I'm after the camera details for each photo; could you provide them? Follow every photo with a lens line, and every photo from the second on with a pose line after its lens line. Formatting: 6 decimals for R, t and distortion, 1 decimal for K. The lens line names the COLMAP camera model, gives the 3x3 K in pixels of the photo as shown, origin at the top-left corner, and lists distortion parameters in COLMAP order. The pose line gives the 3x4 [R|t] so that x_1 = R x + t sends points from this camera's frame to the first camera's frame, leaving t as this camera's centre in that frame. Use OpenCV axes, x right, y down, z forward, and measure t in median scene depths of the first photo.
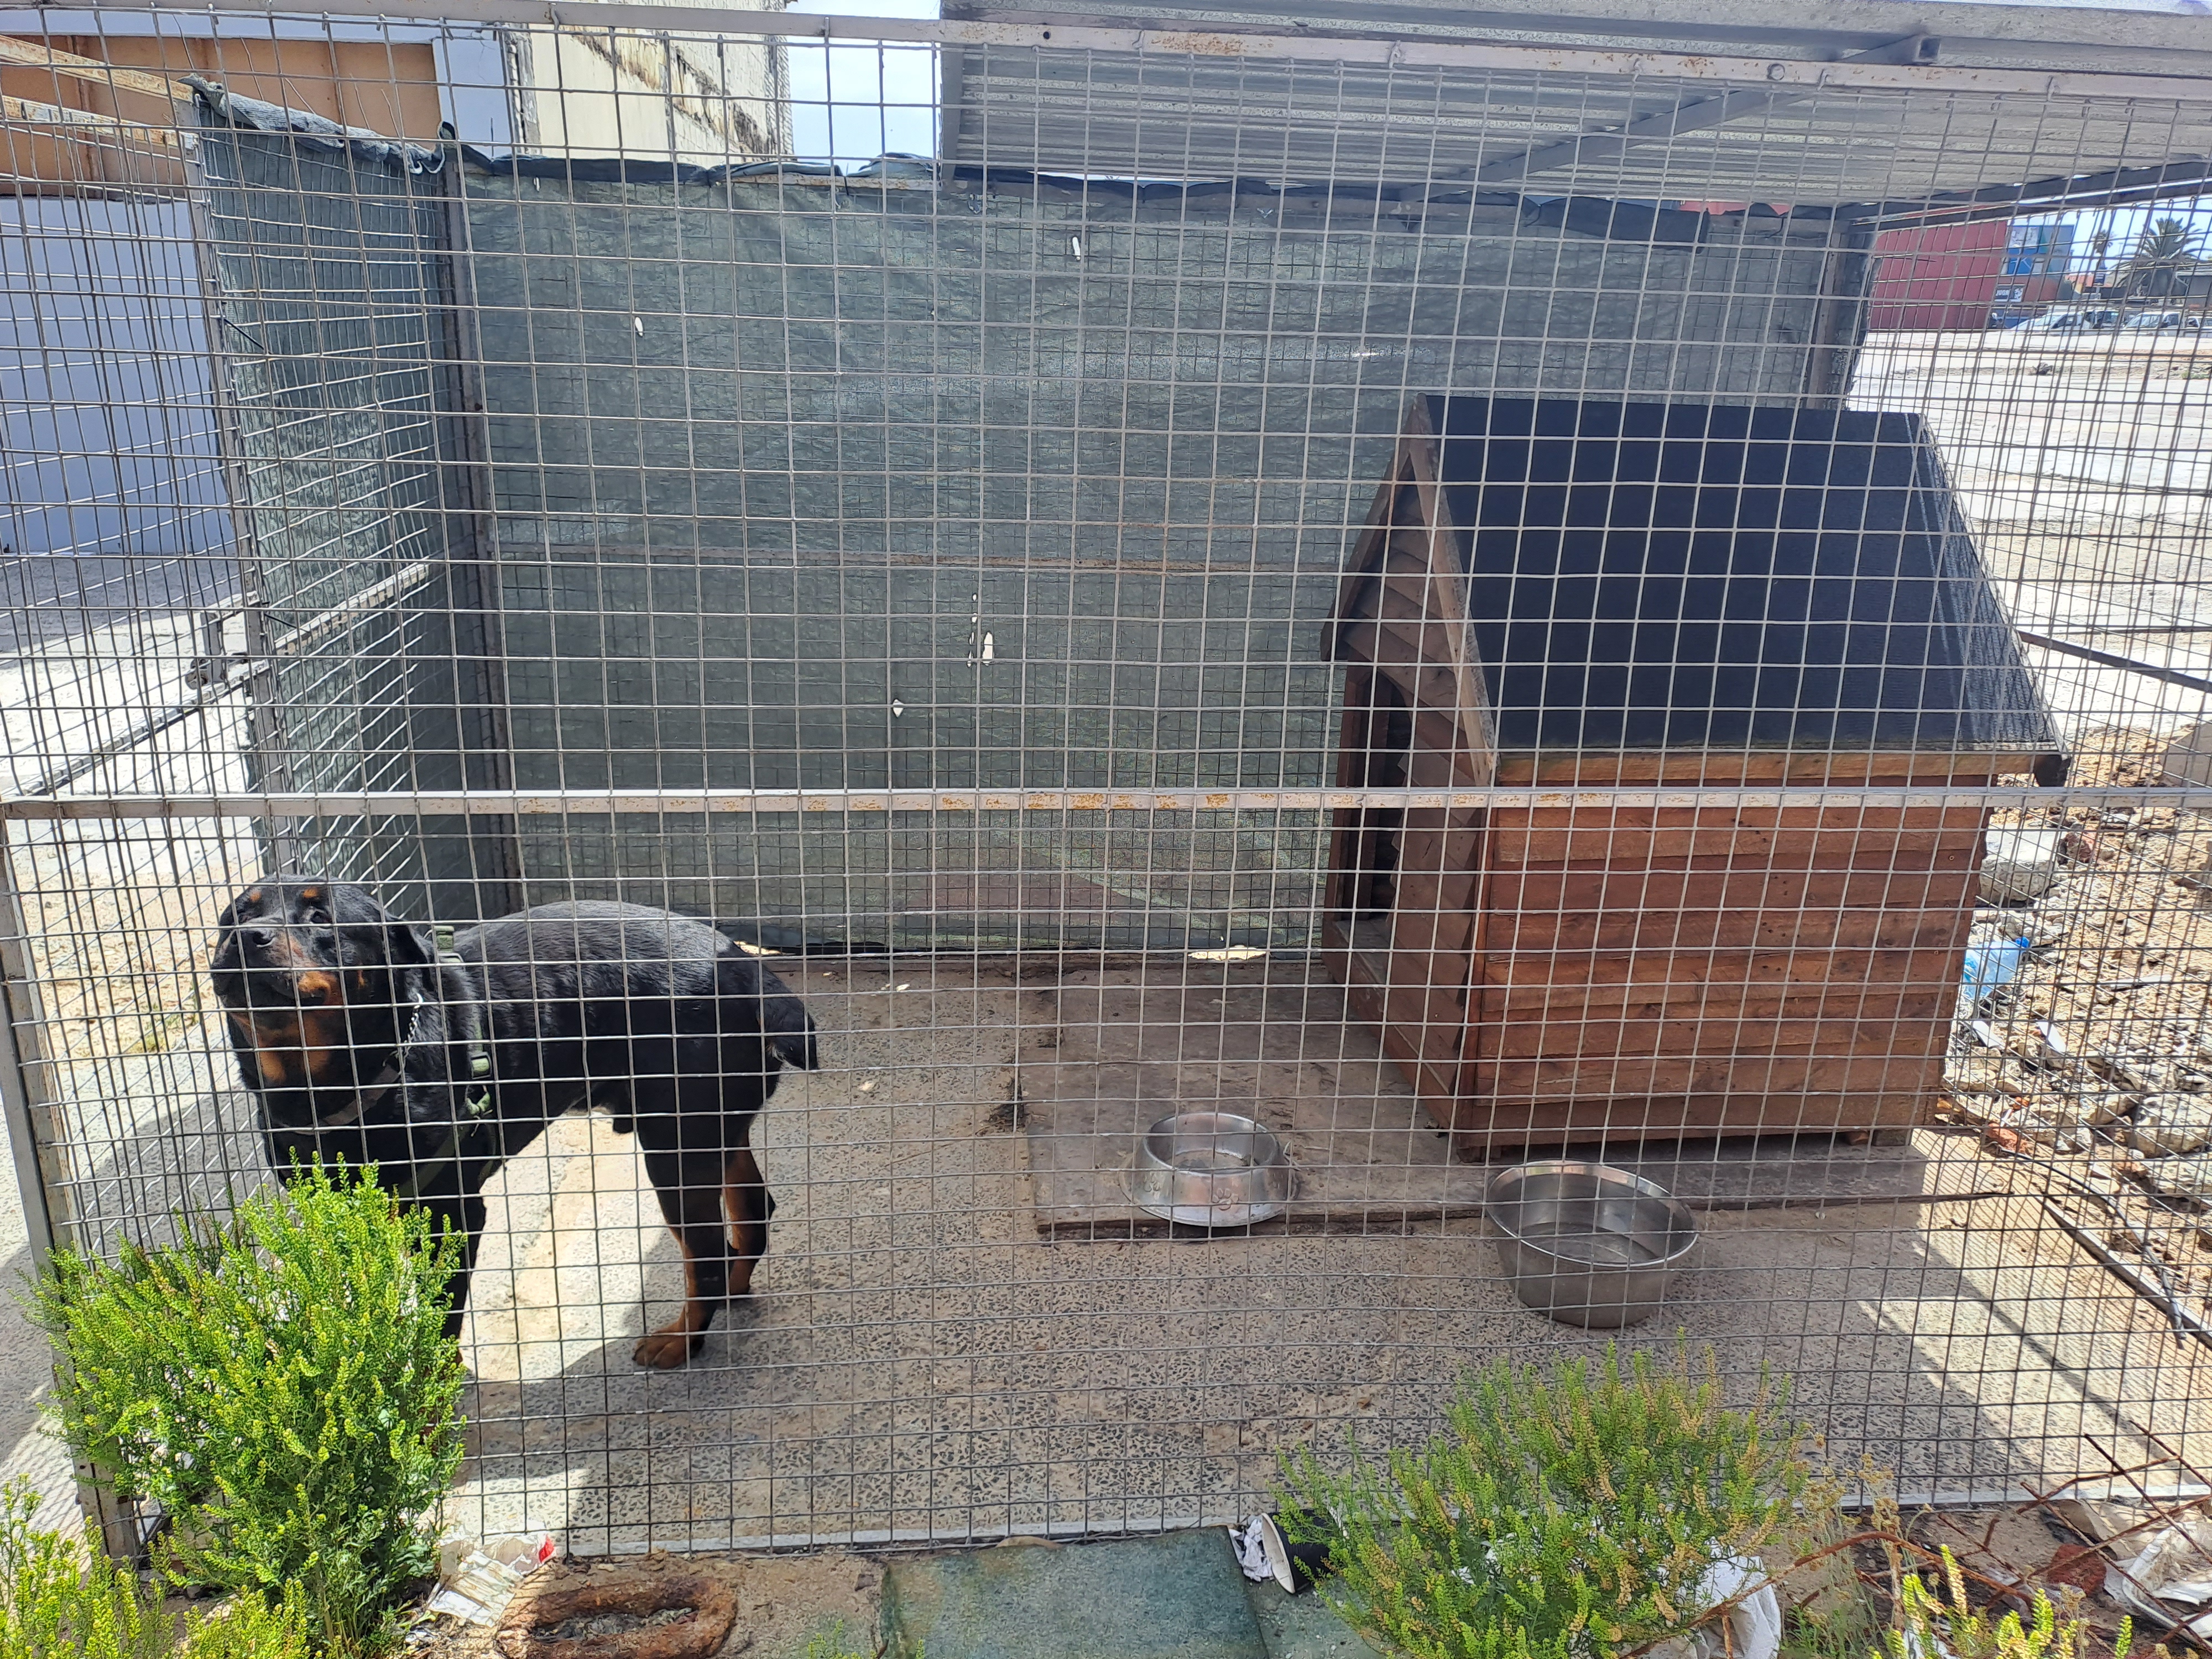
lens RADIAL K [[1624.0, 0, 1116.2], [0, 1624.0, 837.6], [0, 0, 1]] dist [0.037537, -0.022650]
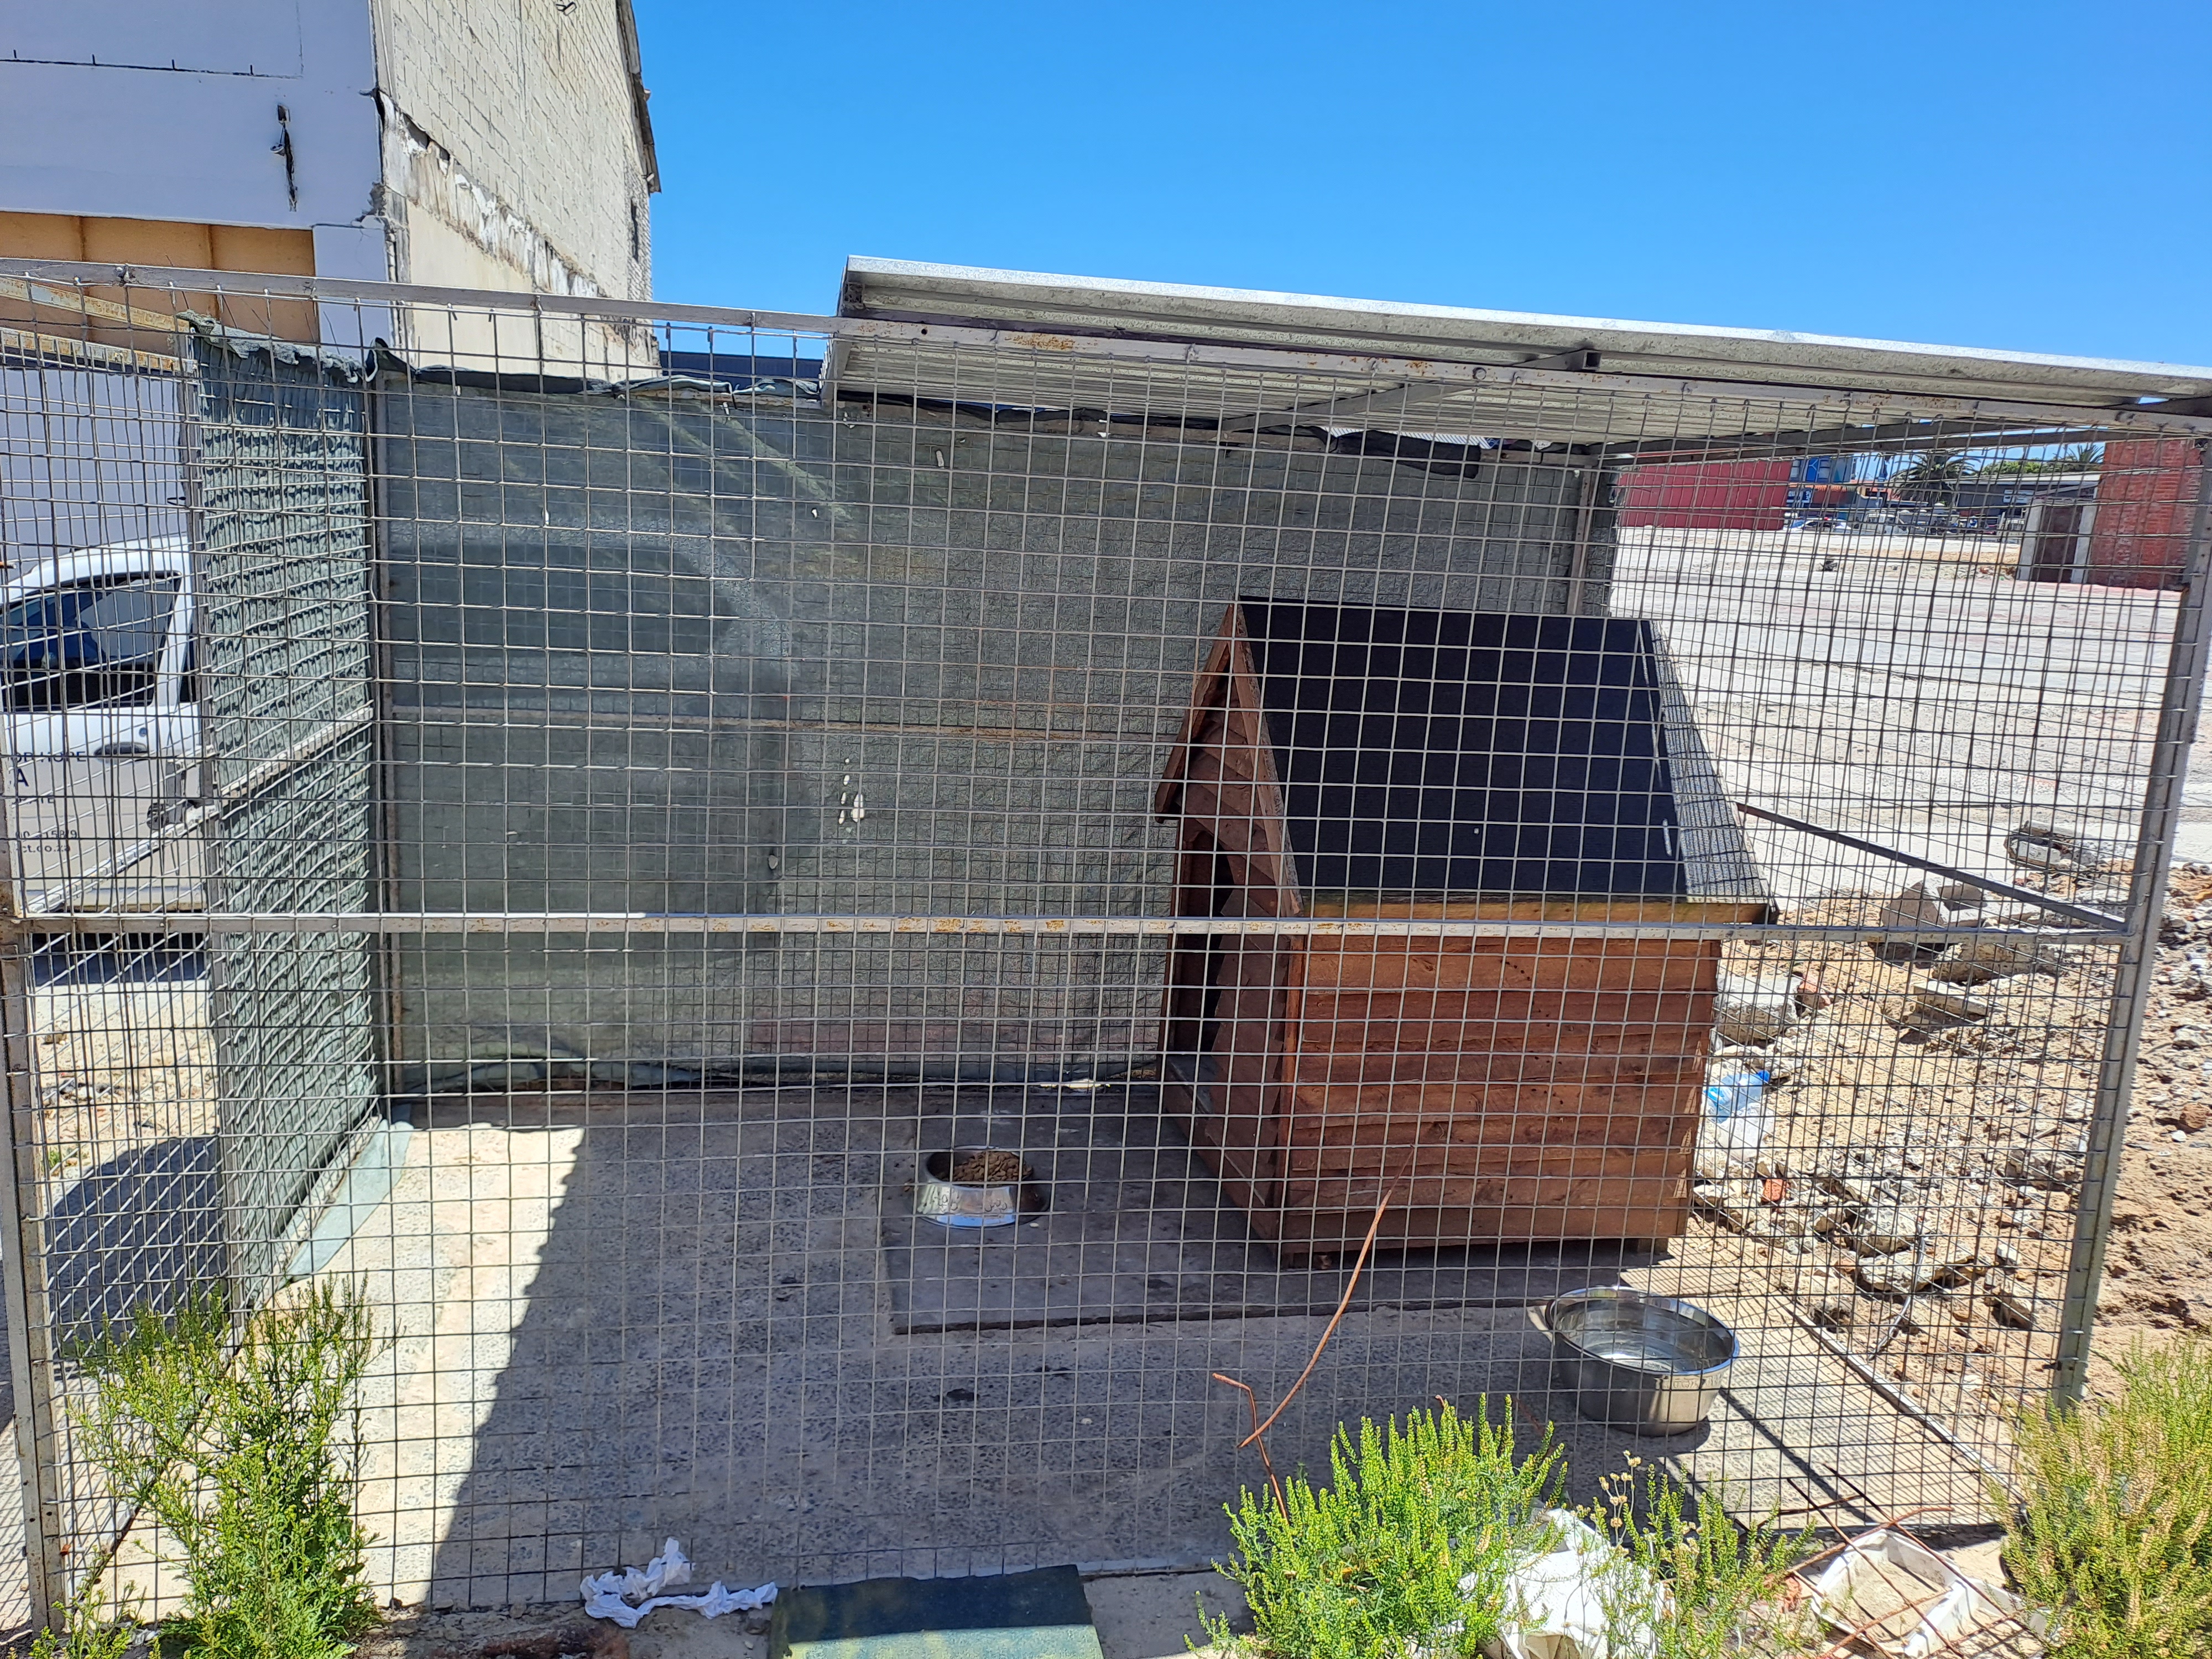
lens RADIAL K [[1624.0, 0, 1099.1], [0, 1624.0, 826.1], [0, 0, 1]] dist [0.037537, -0.022650]
pose [[0.996530, 0.011160, 0.082487, -0.003500], [-0.002072, 0.993990, -0.109447, 0.021636], [-0.083212, 0.108896, 0.990564, -0.129888]]
